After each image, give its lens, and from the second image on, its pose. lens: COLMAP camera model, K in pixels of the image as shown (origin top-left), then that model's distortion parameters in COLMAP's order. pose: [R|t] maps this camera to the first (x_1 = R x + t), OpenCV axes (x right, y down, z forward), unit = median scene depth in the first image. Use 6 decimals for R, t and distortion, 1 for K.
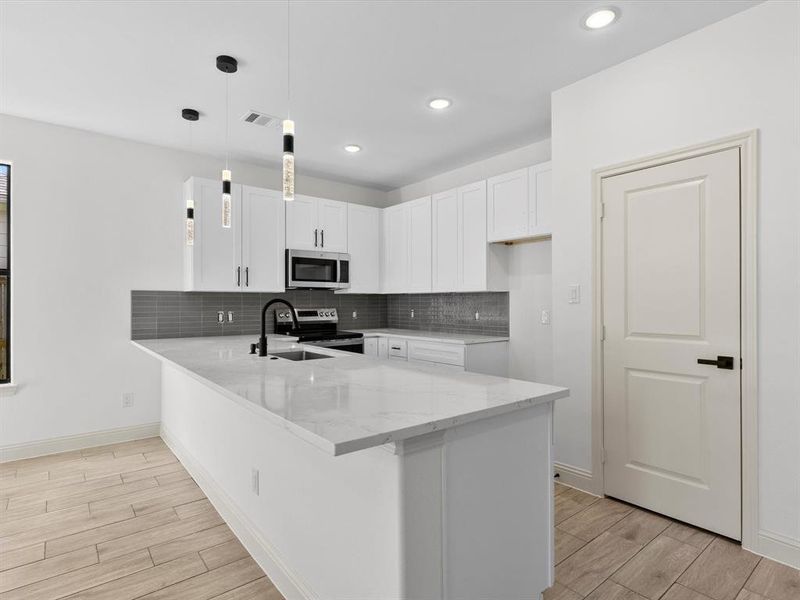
lens RADIAL K [[431.0, 0, 400.4], [0, 431.0, 300.4], [0, 0, 1]] dist [-0.006448, 0.001502]
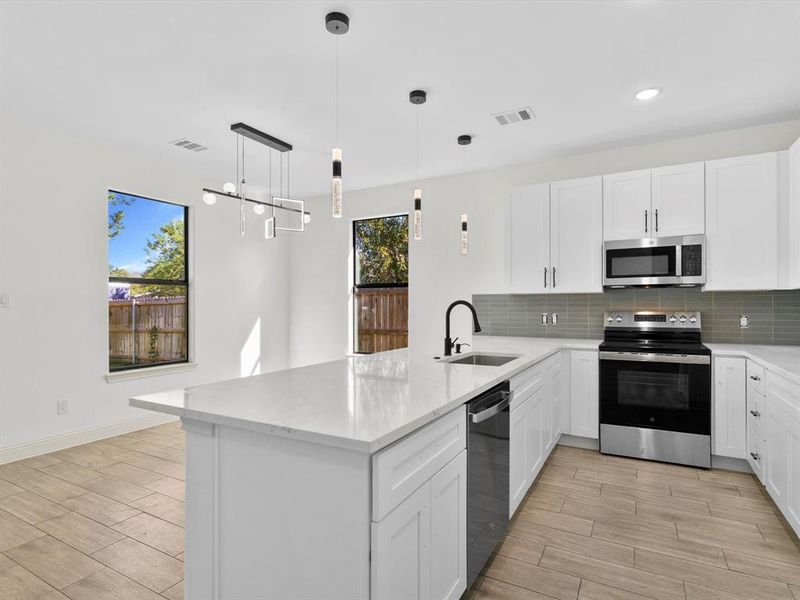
lens RADIAL K [[431.0, 0, 399.3], [0, 431.0, 303.2], [0, 0, 1]] dist [-0.006448, 0.001502]
pose [[0.366920, -0.003247, -0.930247, 0.369452], [0.006902, 0.999976, -0.000768, 0.001042], [0.930227, -0.006138, 0.366934, 0.301178]]
